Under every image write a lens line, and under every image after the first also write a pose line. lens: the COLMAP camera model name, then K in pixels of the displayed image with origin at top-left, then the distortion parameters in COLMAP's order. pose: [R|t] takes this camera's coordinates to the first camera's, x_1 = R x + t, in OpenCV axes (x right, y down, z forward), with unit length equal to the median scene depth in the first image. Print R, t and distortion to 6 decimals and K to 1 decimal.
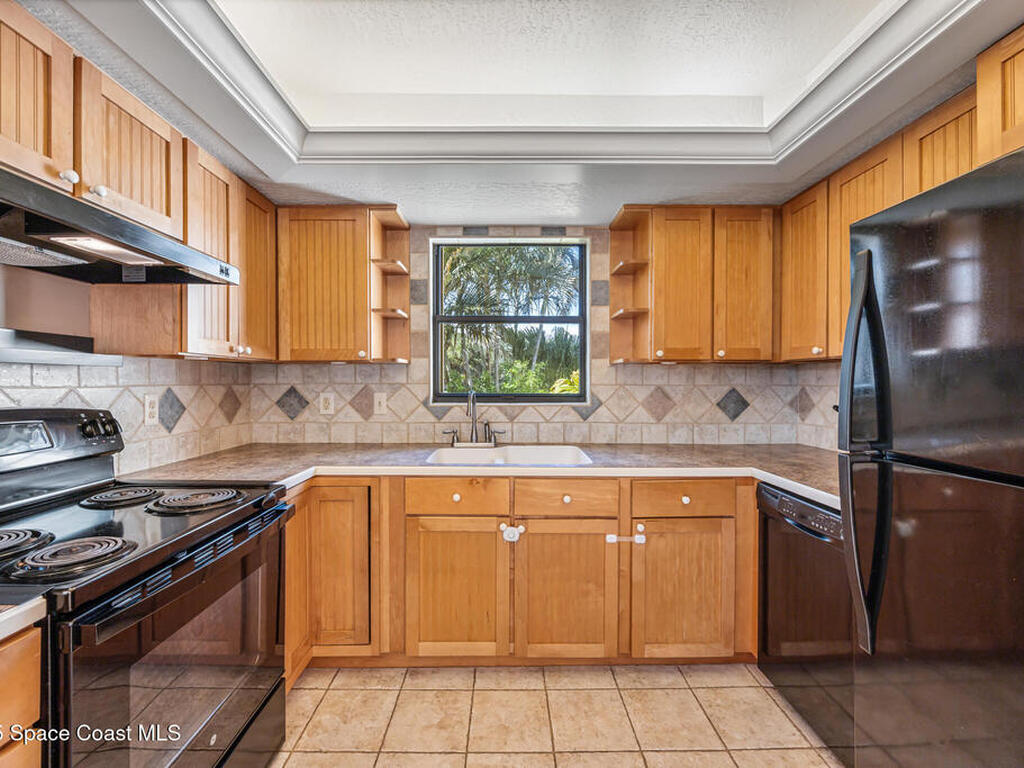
lens RADIAL K [[450.2, 0, 516.6], [0, 450.2, 384.0], [0, 0, 1]] dist [-0.004787, 0.001618]
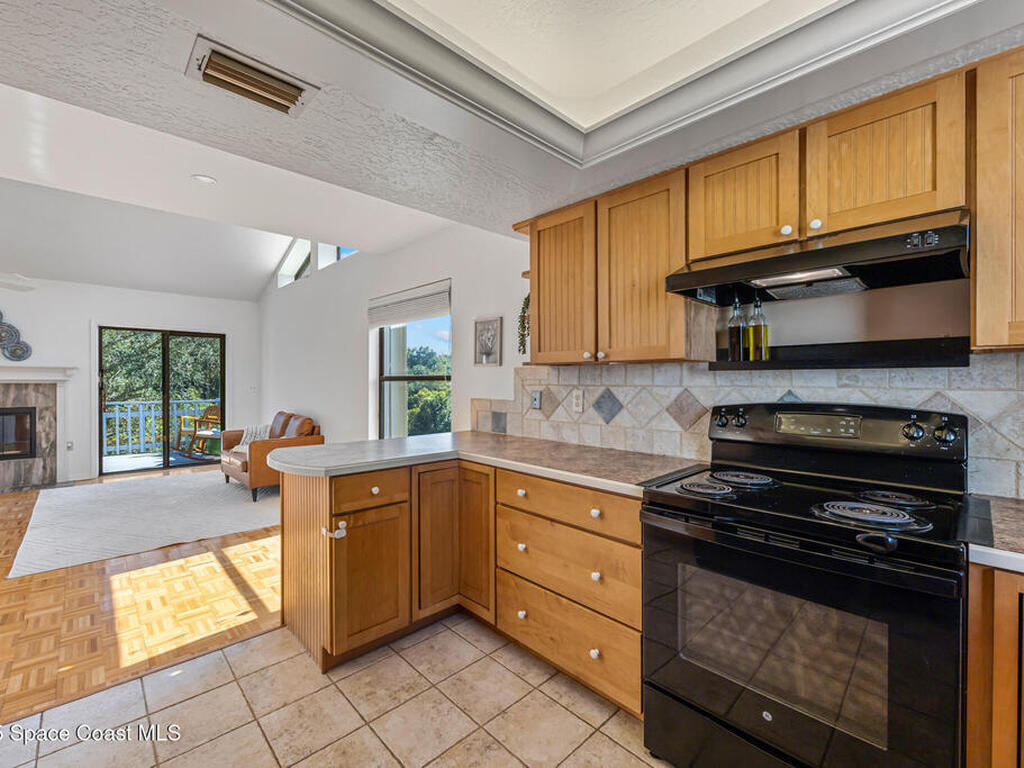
lens RADIAL K [[450.2, 0, 503.4], [0, 450.2, 385.6], [0, 0, 1]] dist [-0.004787, 0.001618]
pose [[-0.732539, 0.000750, -0.680725, 0.091796], [-0.008702, 0.999907, 0.010465, -0.005774], [0.680670, 0.013590, -0.732464, 1.601608]]
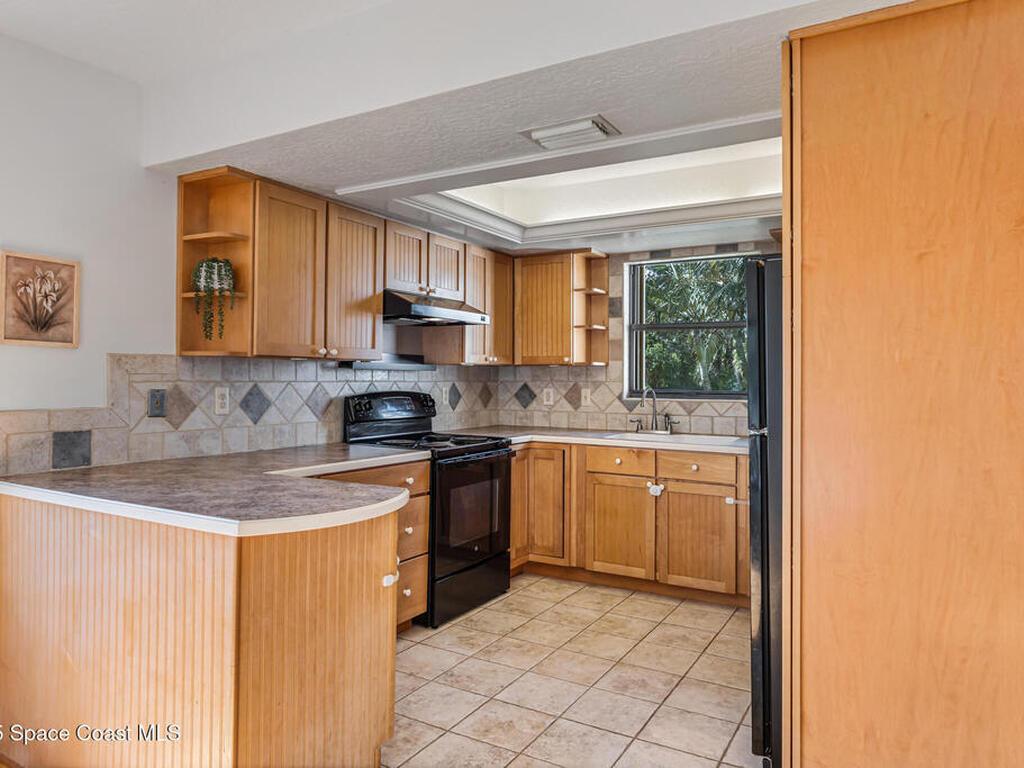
lens RADIAL K [[686.5, 0, 507.4], [0, 686.5, 377.7], [0, 0, 1]] dist [-0.001281, -0.000273]
pose [[0.858417, 0.003878, -0.512938, 0.569678], [-0.008540, 0.999941, -0.006732, 0.003855], [0.512881, 0.010160, 0.858399, -0.881069]]
